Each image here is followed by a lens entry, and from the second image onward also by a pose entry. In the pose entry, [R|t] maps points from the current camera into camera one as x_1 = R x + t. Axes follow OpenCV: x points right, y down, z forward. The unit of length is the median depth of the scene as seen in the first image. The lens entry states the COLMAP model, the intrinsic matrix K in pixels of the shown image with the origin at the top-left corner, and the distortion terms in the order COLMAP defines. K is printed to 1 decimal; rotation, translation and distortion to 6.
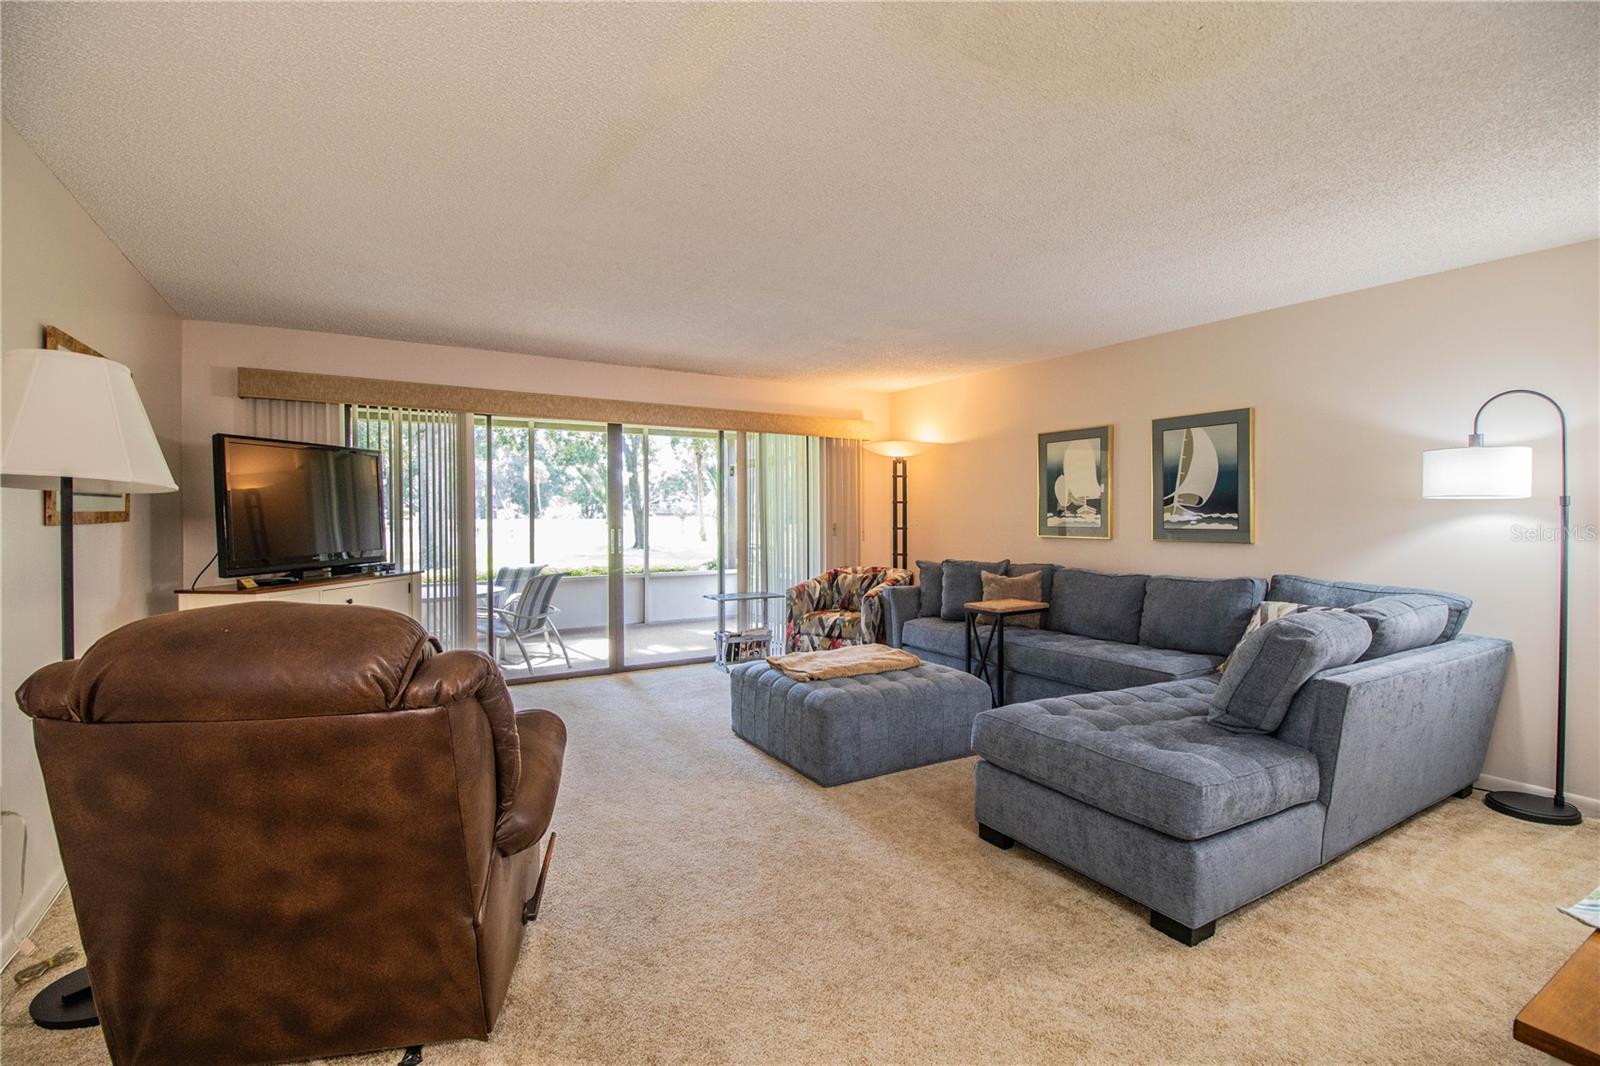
lens RADIAL K [[741.3, 0, 814.2], [0, 741.3, 527.3], [0, 0, 1]] dist [-0.004753, -0.009717]
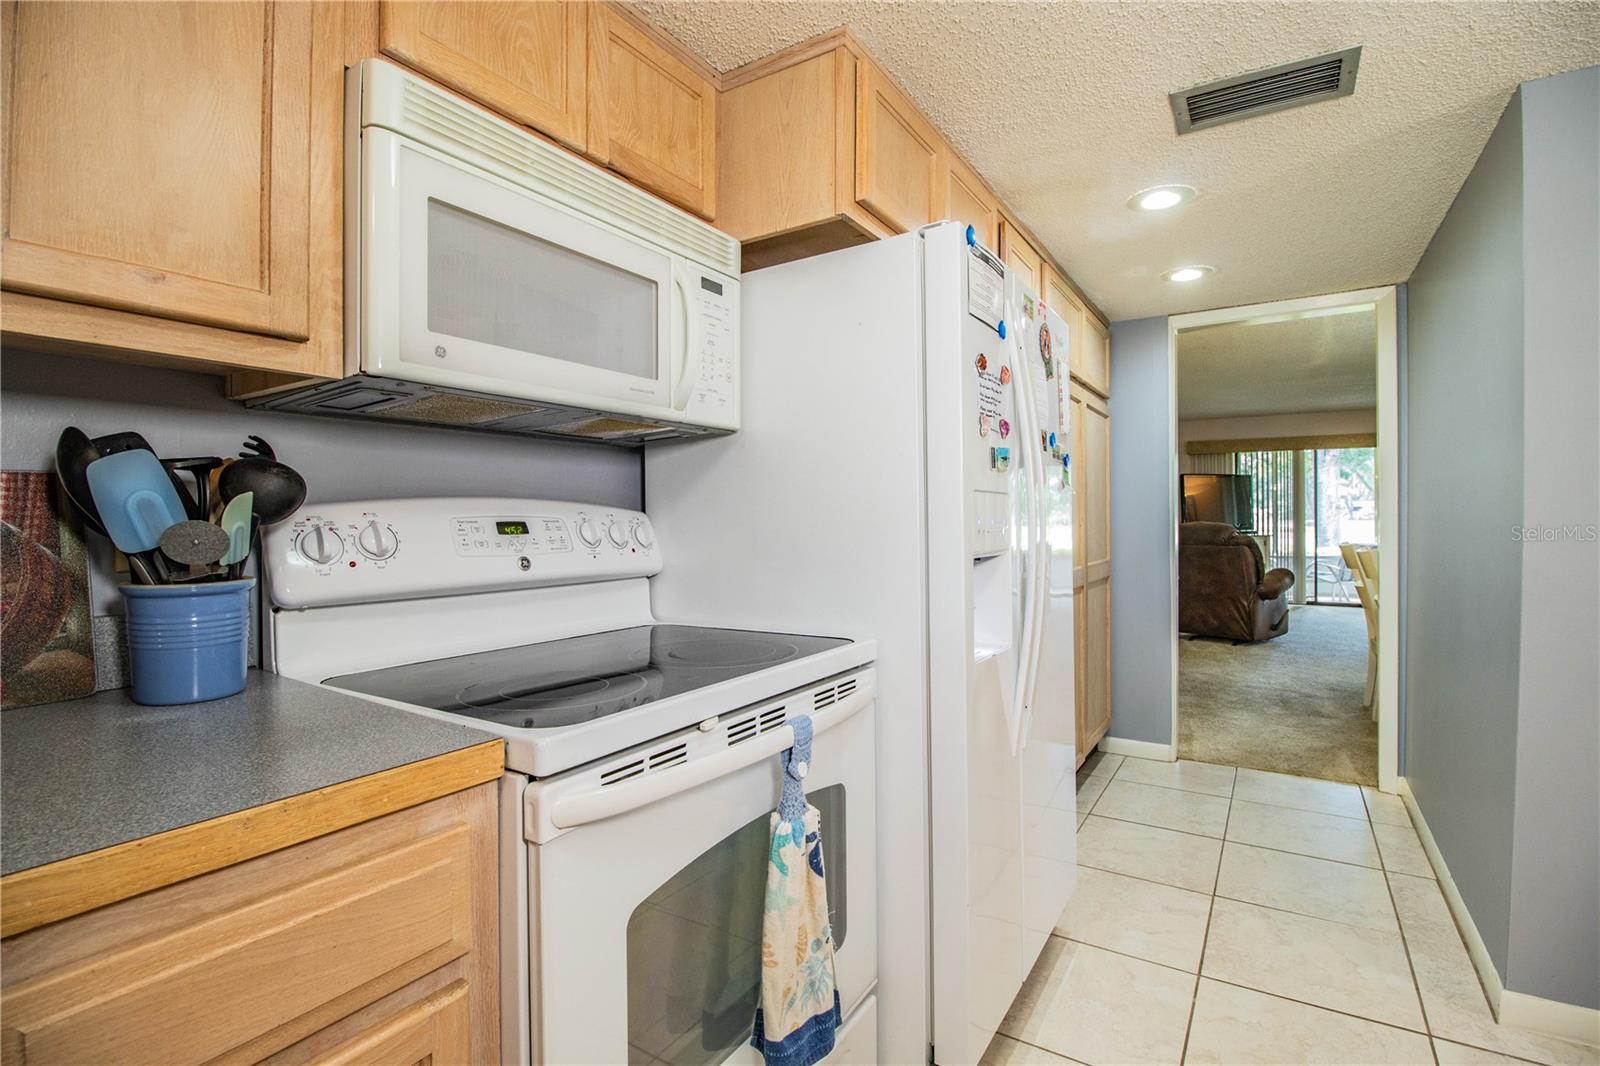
lens RADIAL K [[741.3, 0, 803.3], [0, 741.3, 523.8], [0, 0, 1]] dist [-0.004753, -0.009717]
pose [[0.427079, 0.000670, -0.904214, 0.609298], [-0.008257, 0.999961, -0.003160, 0.040564], [0.904176, 0.008816, 0.427068, -0.825370]]
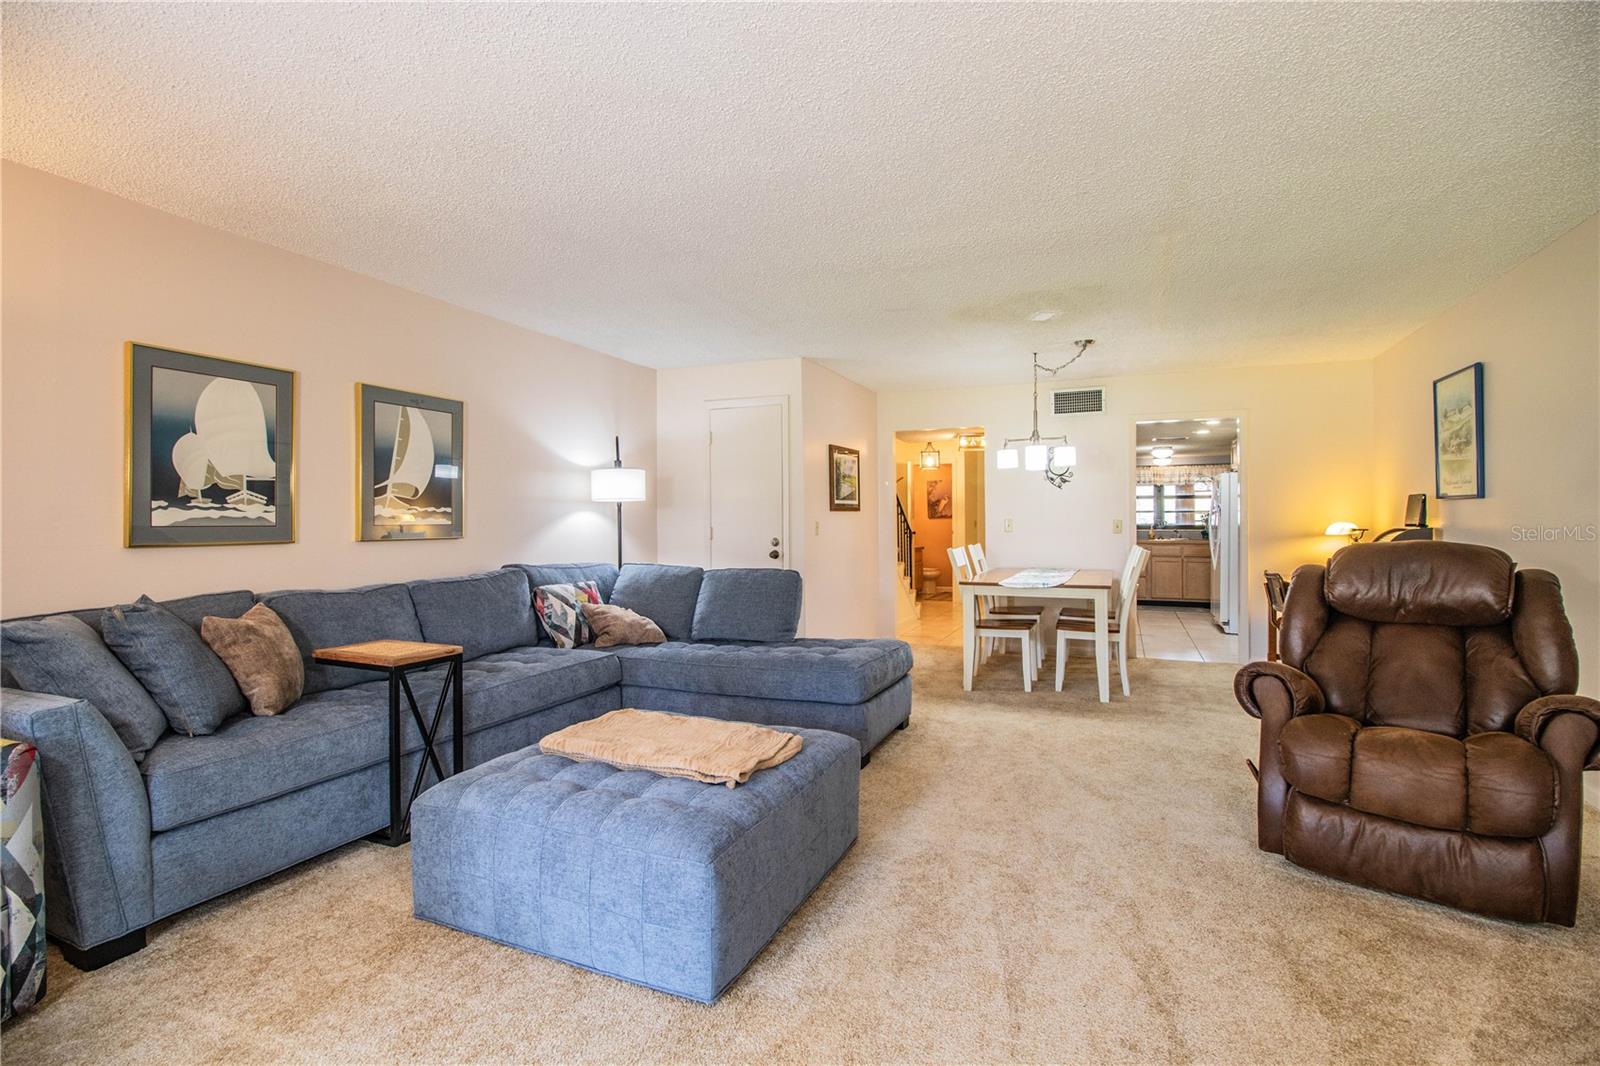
lens RADIAL K [[741.3, 0, 801.9], [0, 741.3, 528.7], [0, 0, 1]] dist [-0.004753, -0.009717]
pose [[-0.570834, 0.009232, 0.821013, -0.380275], [0.032226, 0.999418, 0.011168, 0.010027], [-0.820433, 0.032833, -0.570800, 0.942308]]
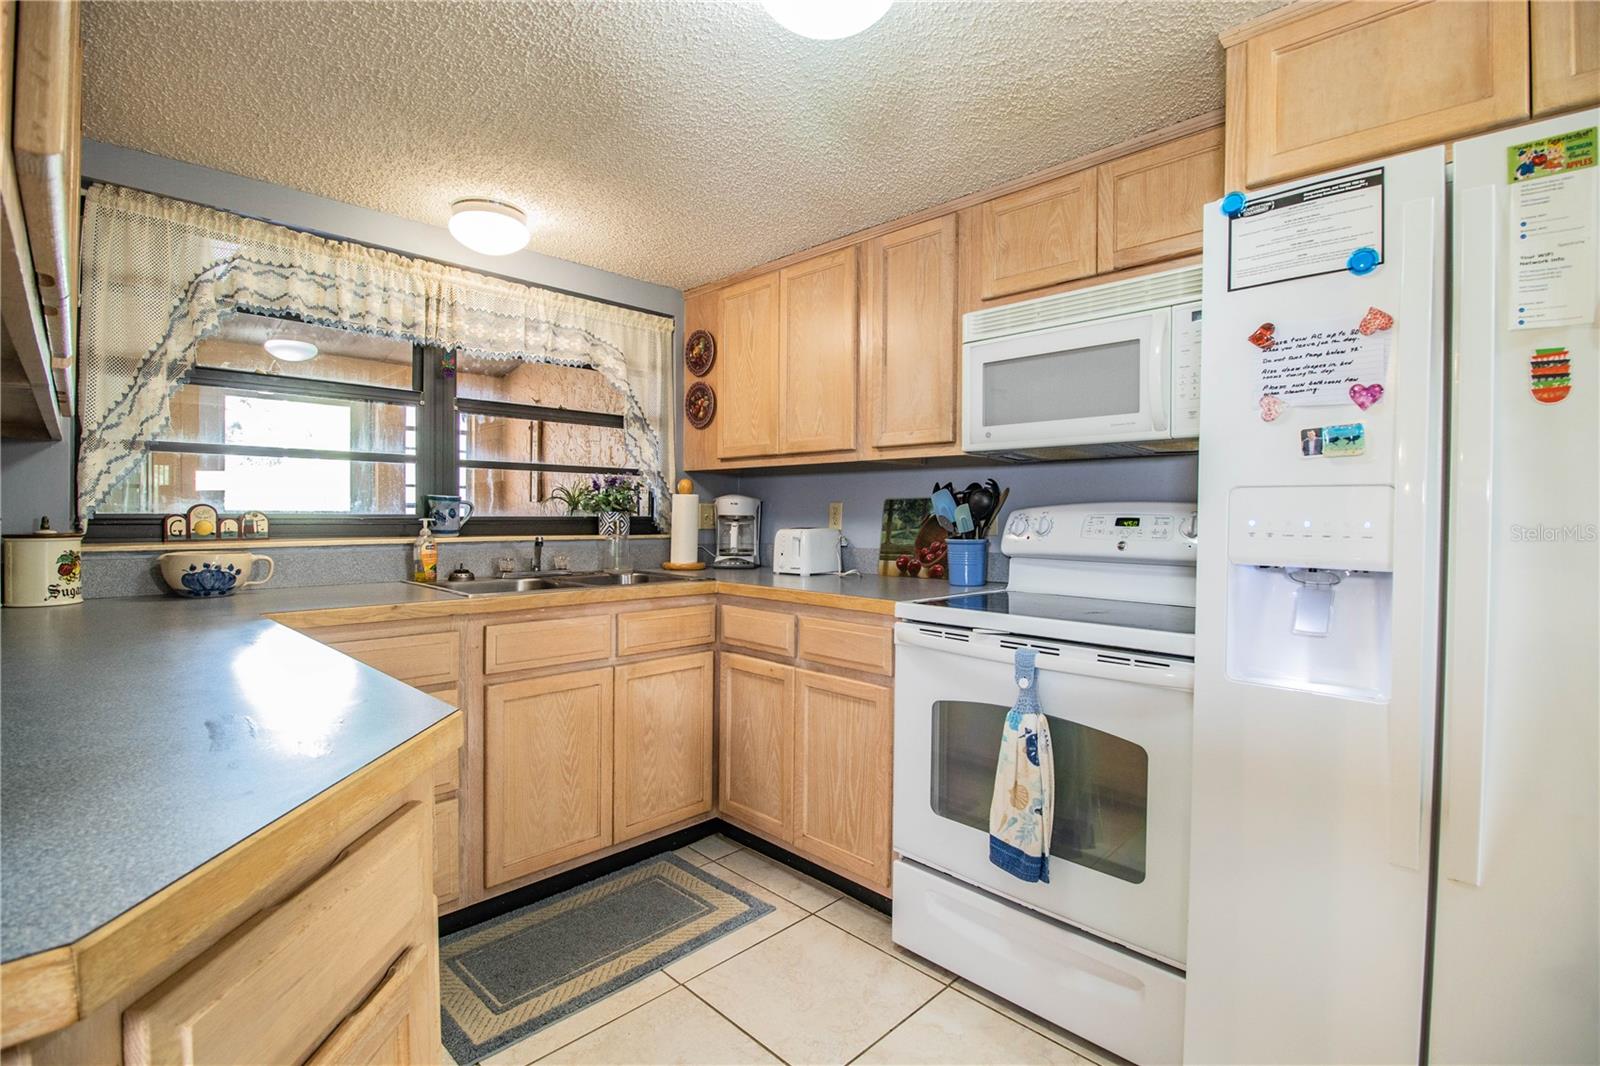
lens RADIAL K [[741.3, 0, 795.4], [0, 741.3, 525.3], [0, 0, 1]] dist [-0.004753, -0.009717]
pose [[-0.975940, -0.007104, -0.217924, 0.584320], [-0.013667, 0.999497, 0.028622, 0.034664], [0.217611, 0.030912, -0.975546, -0.445918]]
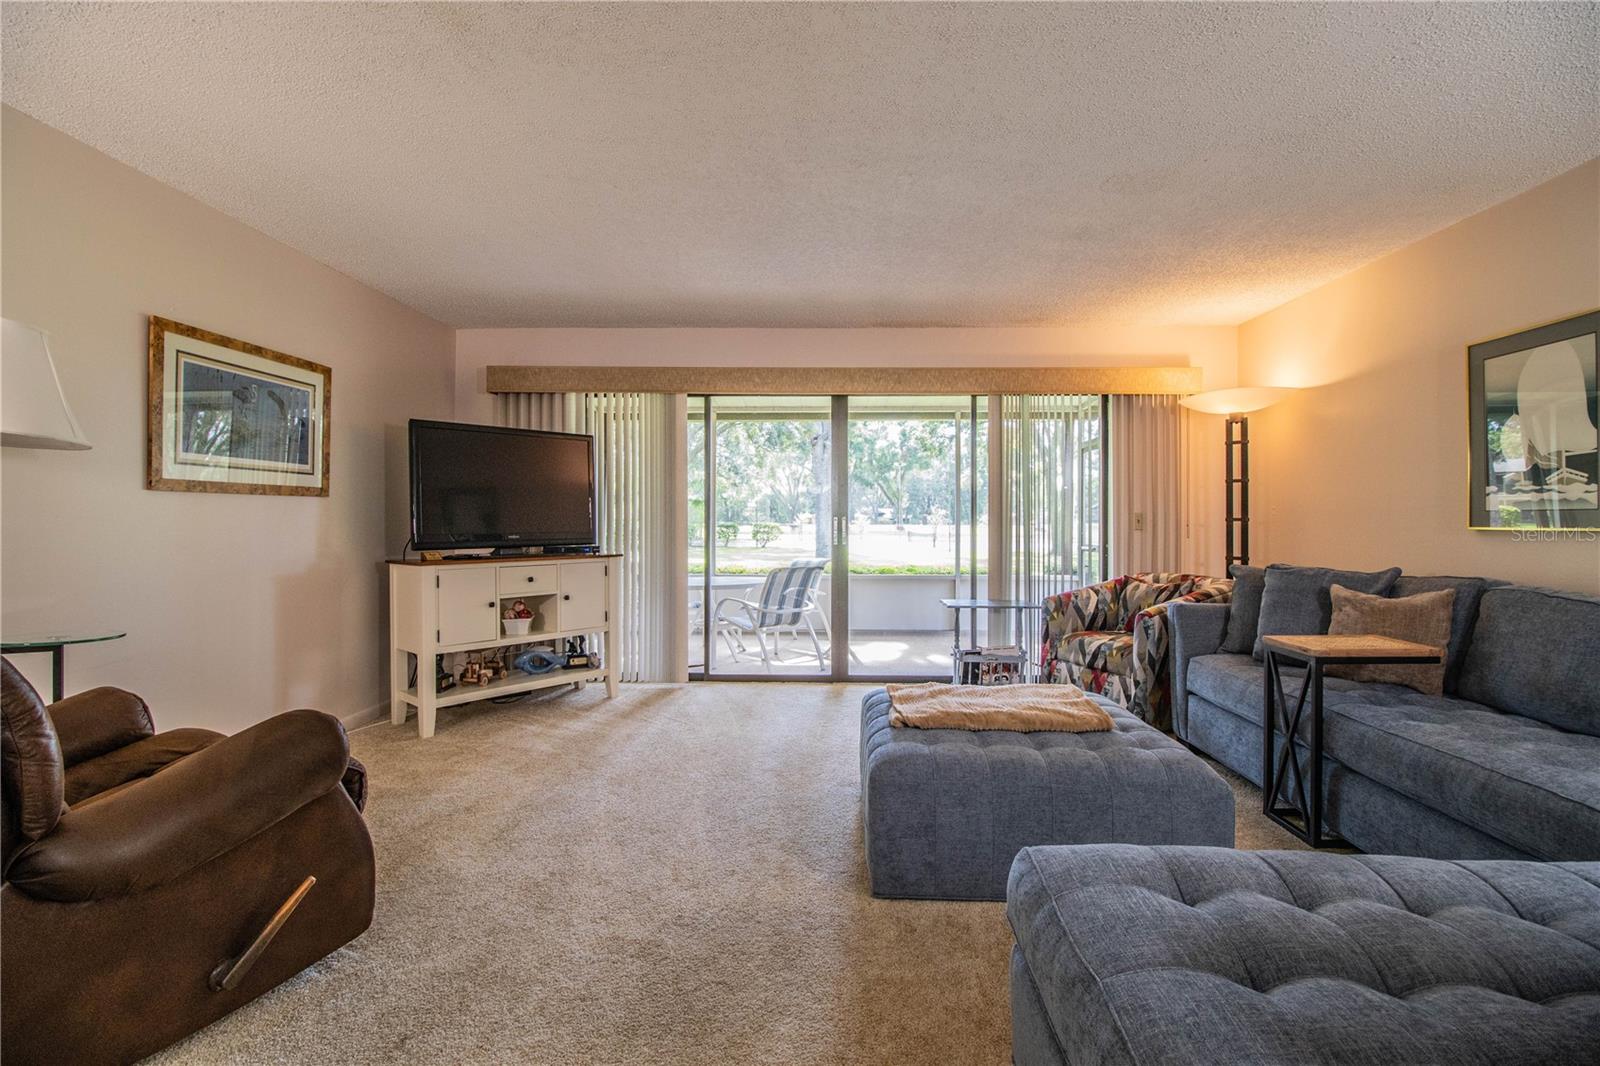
lens RADIAL K [[741.3, 0, 815.2], [0, 741.3, 527.0], [0, 0, 1]] dist [-0.004753, -0.009717]
pose [[0.833660, 0.007504, -0.552227, 0.204639], [-0.013579, 0.999884, -0.006912, 0.022327], [0.552111, 0.013261, 0.833665, 0.274313]]
